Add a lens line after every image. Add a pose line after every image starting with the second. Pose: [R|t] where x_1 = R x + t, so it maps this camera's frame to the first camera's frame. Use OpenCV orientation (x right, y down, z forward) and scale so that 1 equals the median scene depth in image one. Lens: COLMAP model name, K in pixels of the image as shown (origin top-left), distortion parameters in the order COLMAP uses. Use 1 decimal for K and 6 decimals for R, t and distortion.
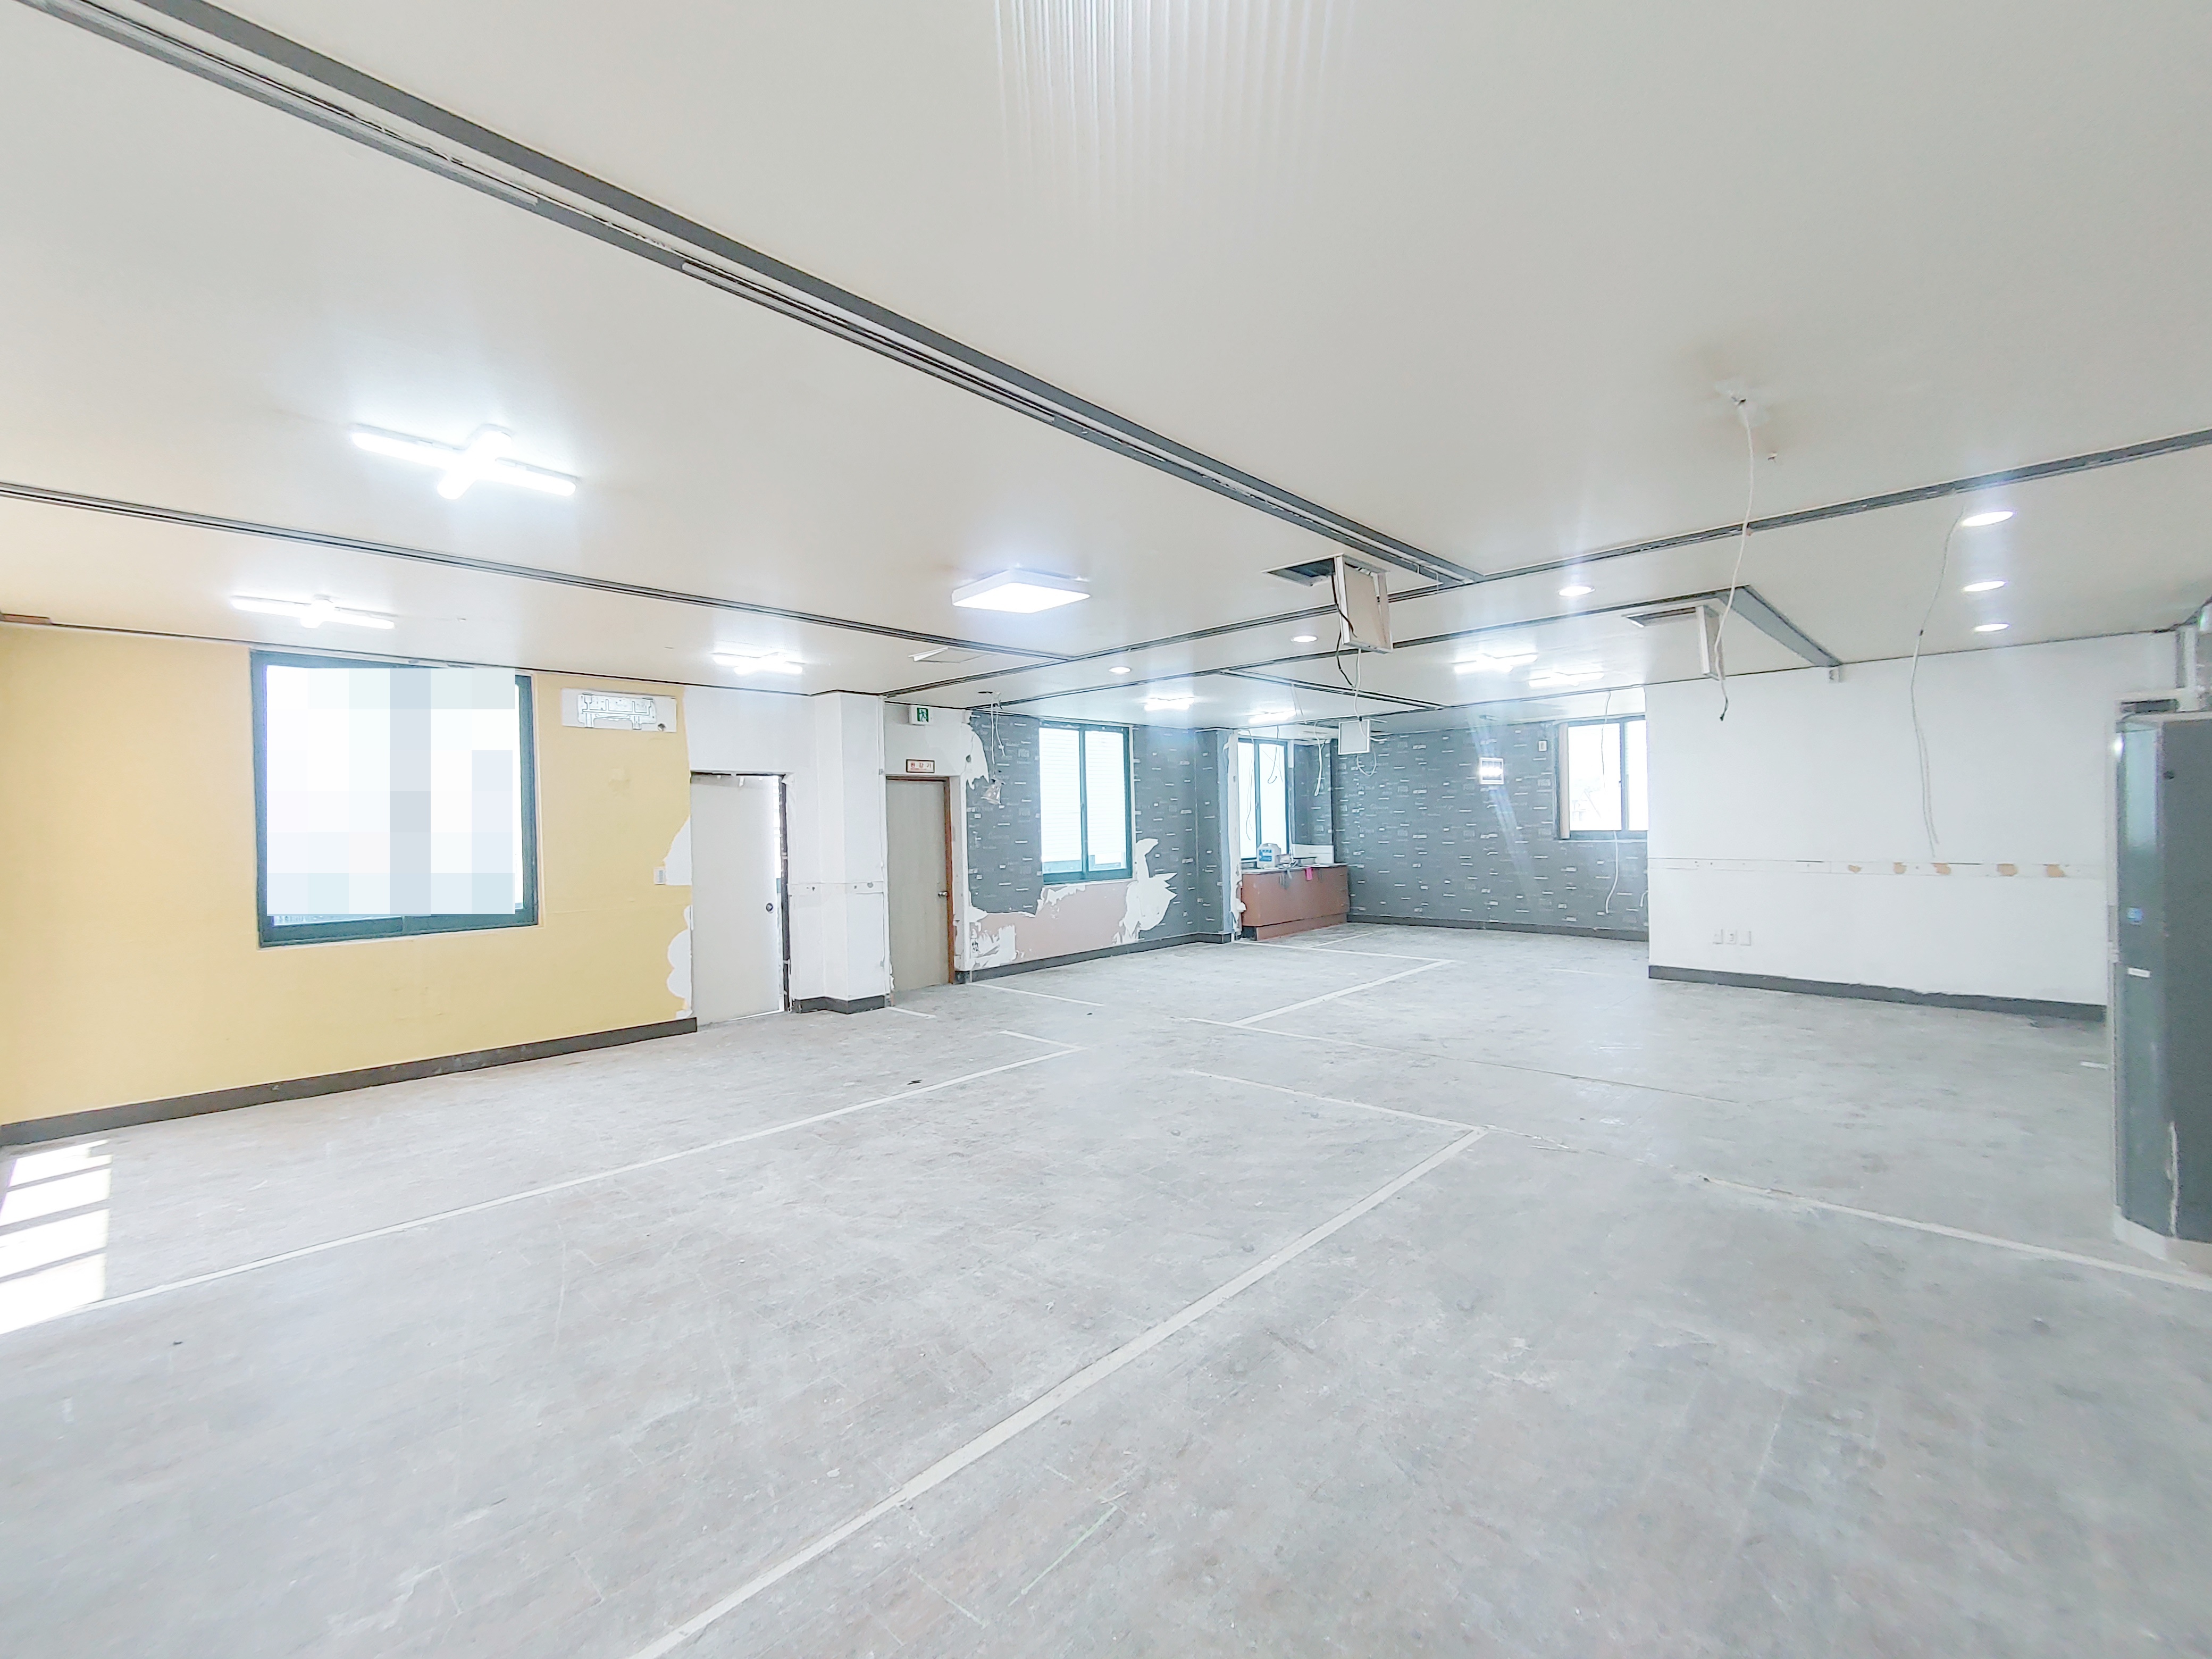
lens RADIAL K [[945.1, 0, 1106.0], [0, 945.1, 829.5], [0, 0, 1]] dist [0.000580, -0.000347]
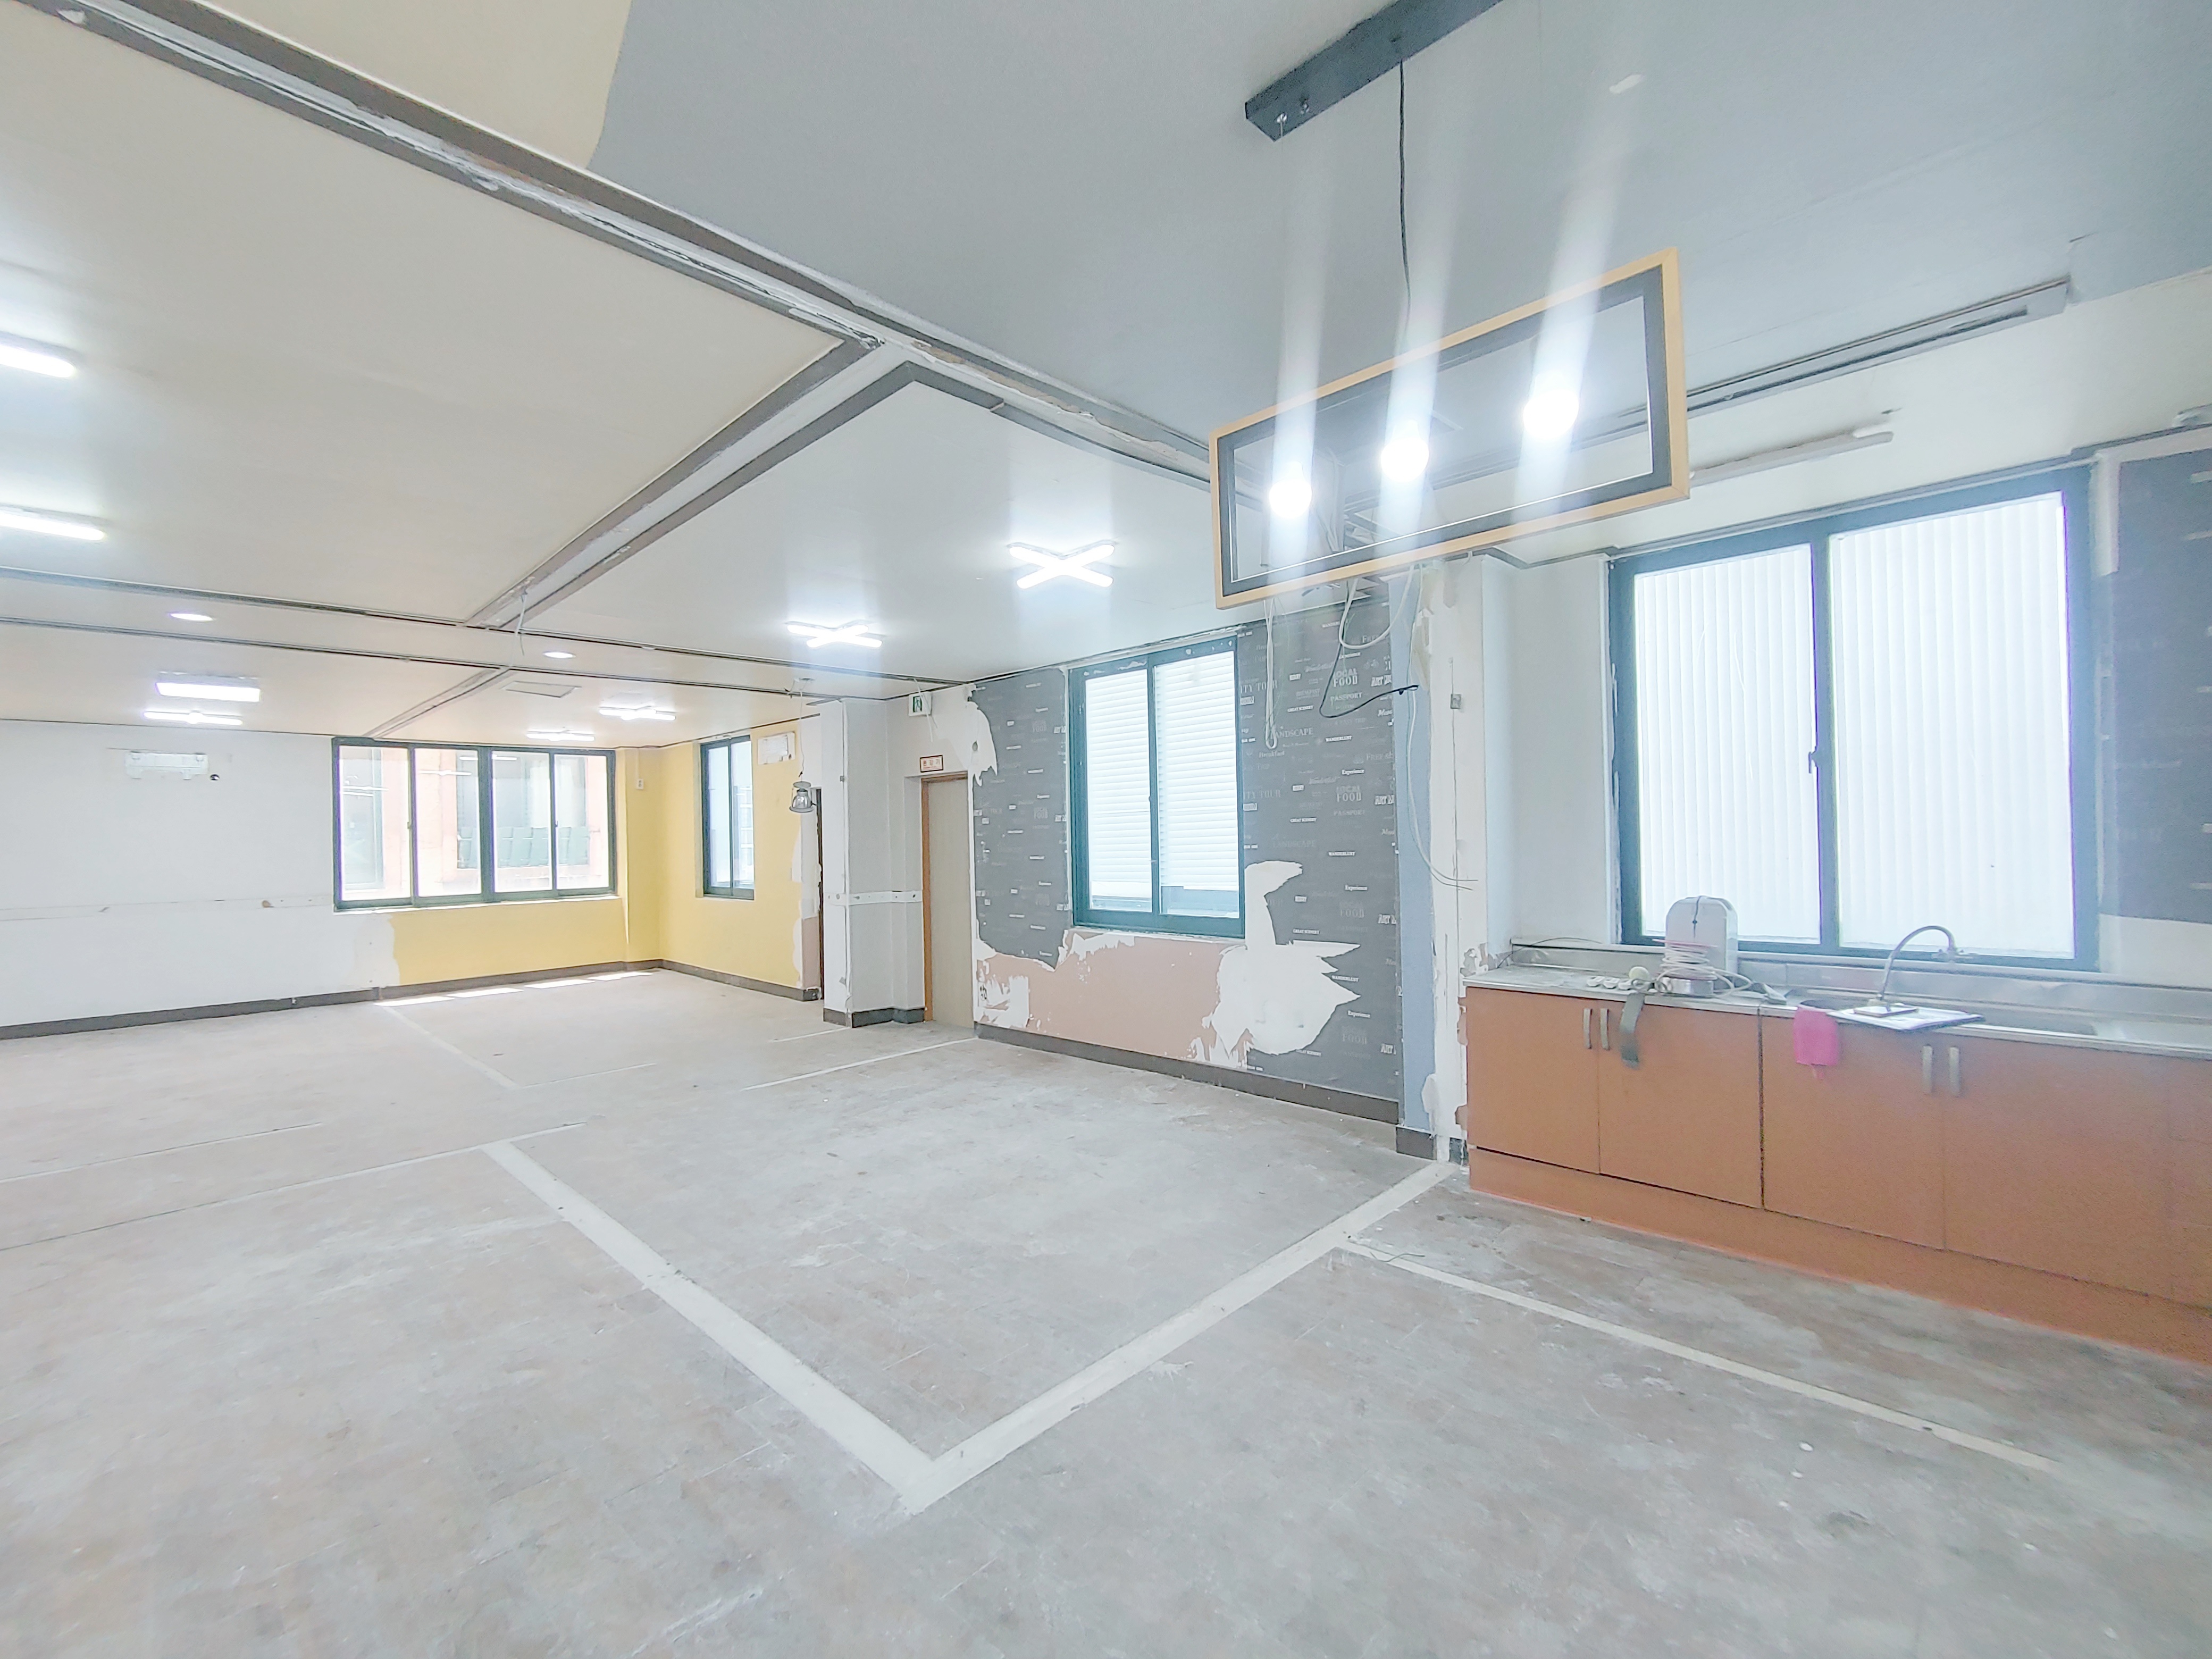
lens RADIAL K [[945.1, 0, 1106.0], [0, 945.1, 829.5], [0, 0, 1]] dist [0.000580, -0.000347]
pose [[-0.004741, 0.016601, -0.999851, 1.026152], [0.017381, 0.999713, 0.016516, -0.030423], [0.999838, -0.017300, -0.005028, 1.832480]]
